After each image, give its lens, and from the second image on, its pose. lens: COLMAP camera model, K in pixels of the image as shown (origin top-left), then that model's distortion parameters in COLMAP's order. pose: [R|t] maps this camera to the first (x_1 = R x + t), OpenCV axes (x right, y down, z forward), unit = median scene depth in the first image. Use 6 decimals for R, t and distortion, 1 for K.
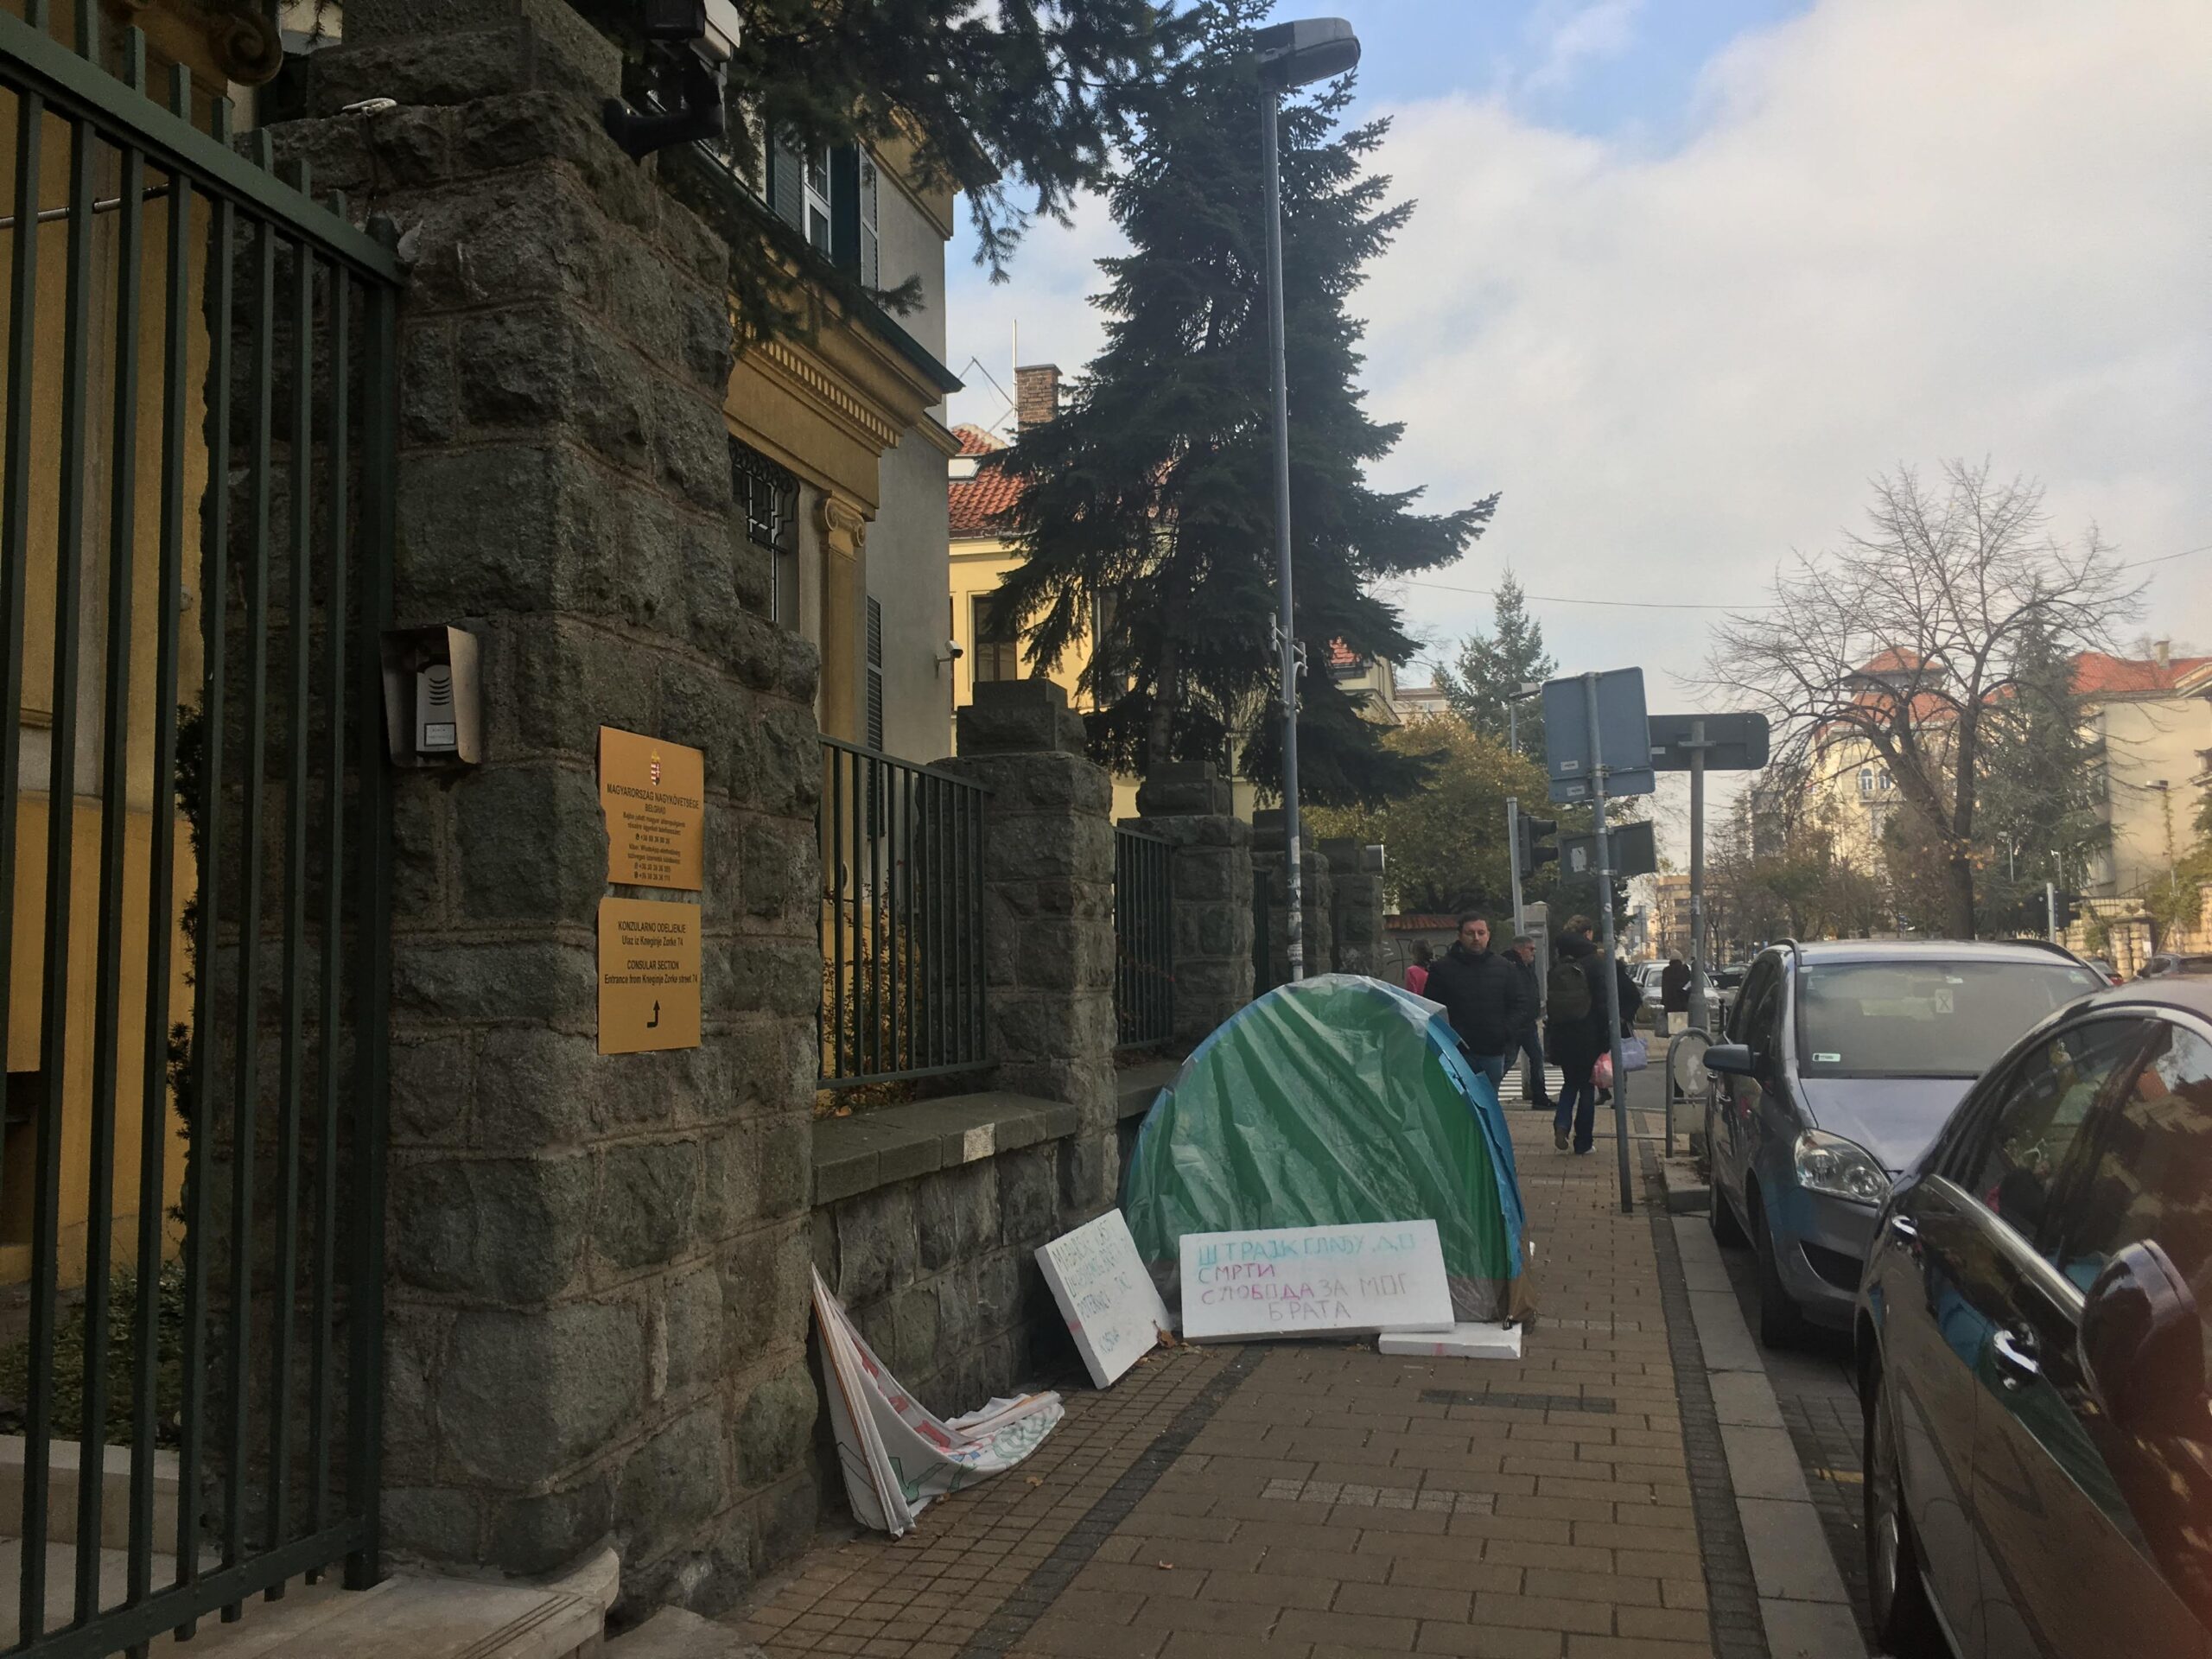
lens RADIAL K [[1877.3, 0, 1048.0], [0, 1877.3, 826.8], [0, 0, 1]] dist [0.075346, -0.000793]
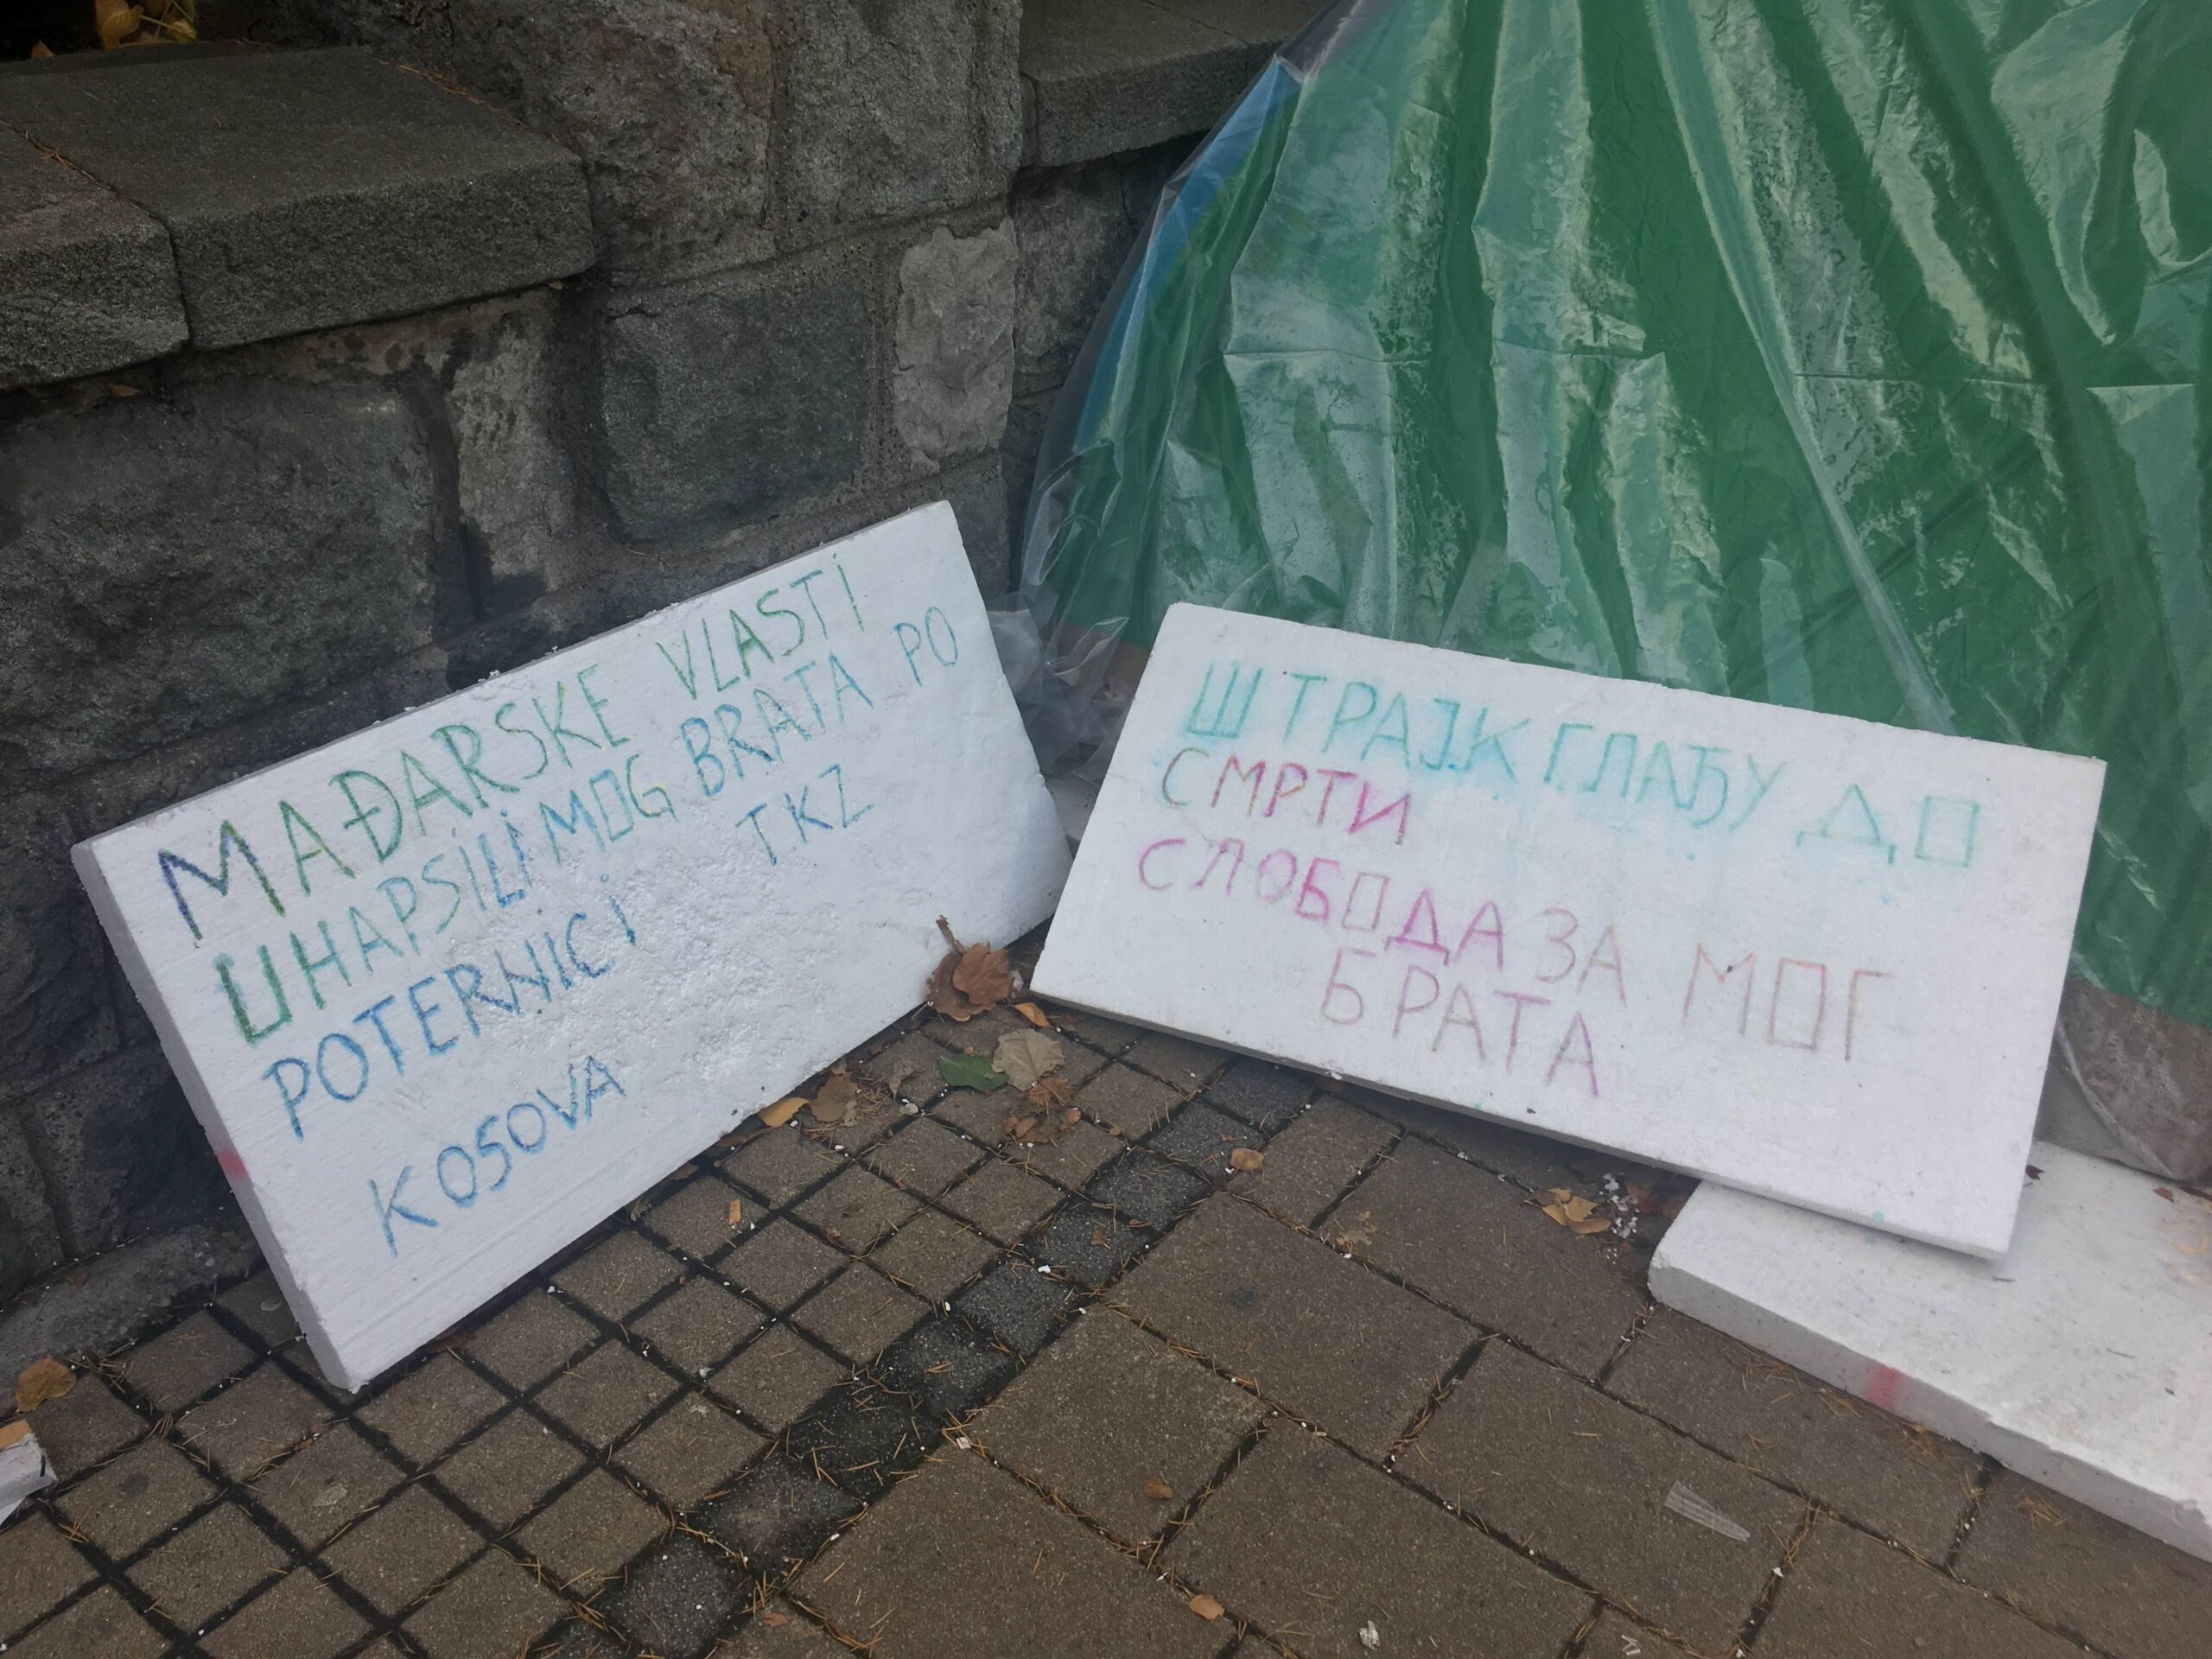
lens RADIAL K [[1907.6, 0, 1097.7], [0, 1907.6, 801.8], [0, 0, 1]] dist [0.079155, -0.083983]
pose [[0.935813, 0.221377, -0.274309, 0.149530], [-0.029862, 0.825182, 0.564077, 0.071493], [0.351229, -0.519679, 0.778827, 0.742007]]
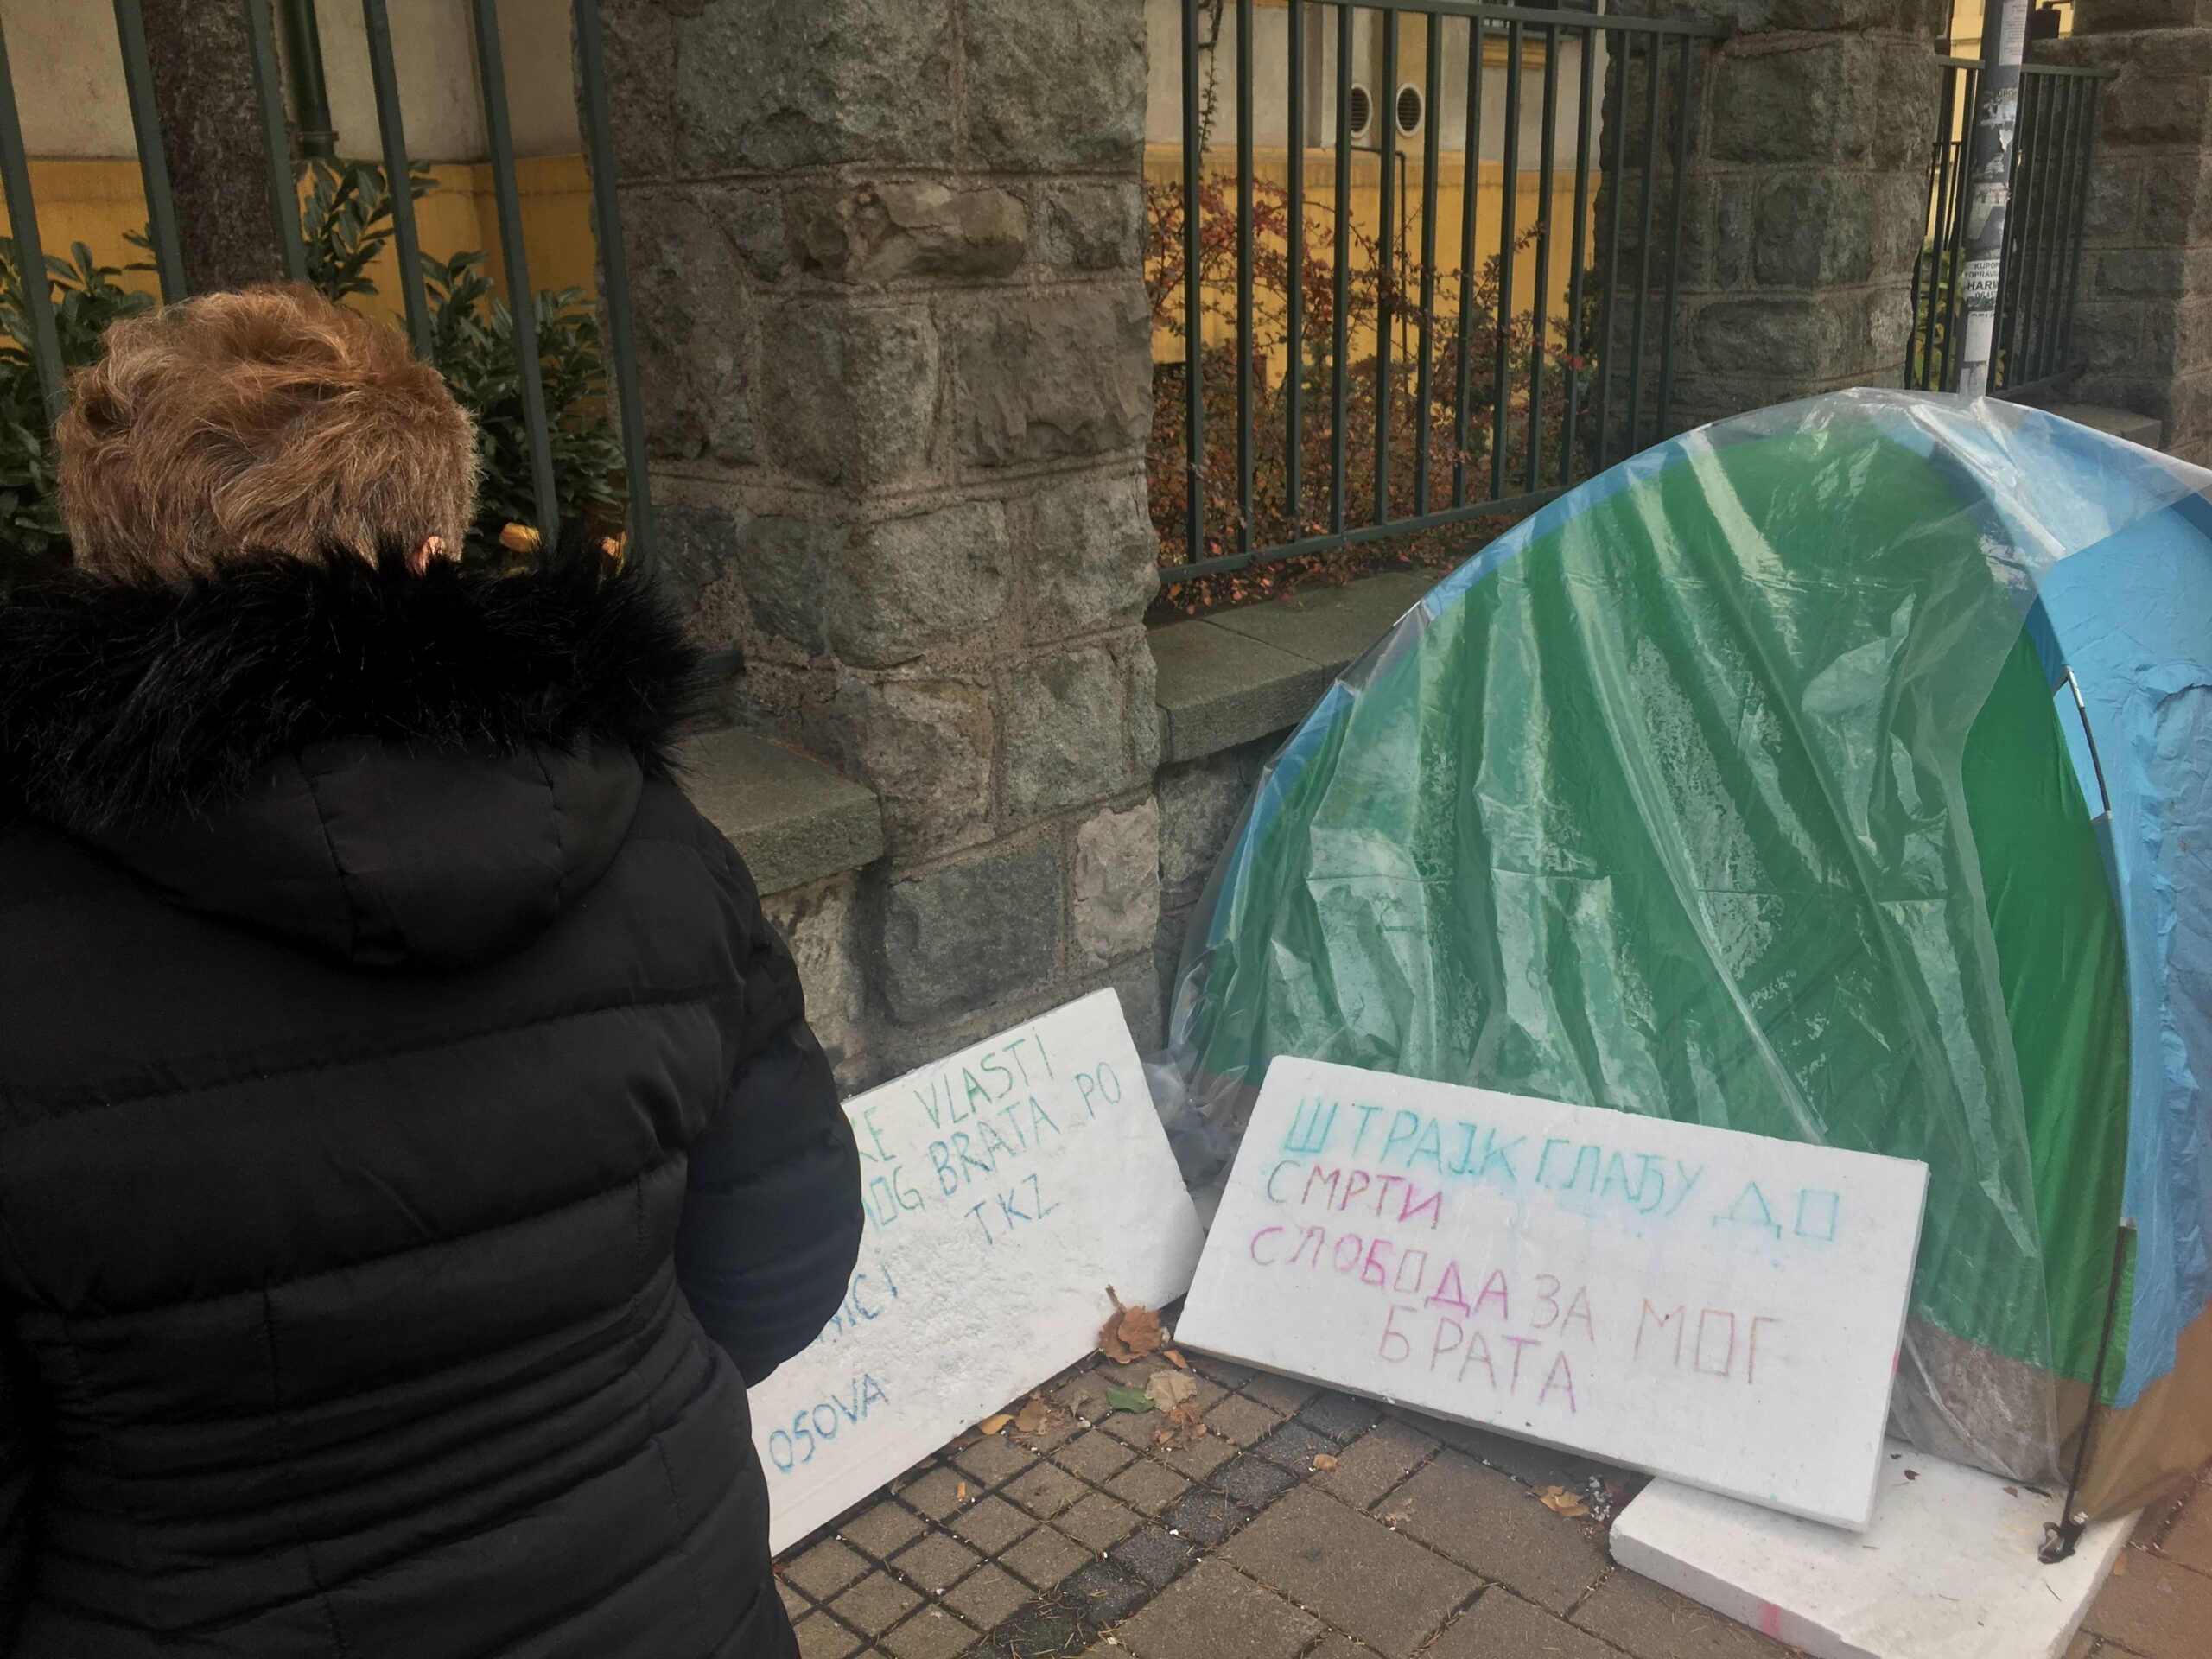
lens RADIAL K [[1907.6, 0, 1097.7], [0, 1907.6, 801.8], [0, 0, 1]] dist [0.079155, -0.083983]
pose [[0.895085, 0.120672, -0.429257, 0.210310], [0.047395, 0.931483, 0.360685, 0.009107], [0.443370, -0.343188, 0.828037, 0.649815]]
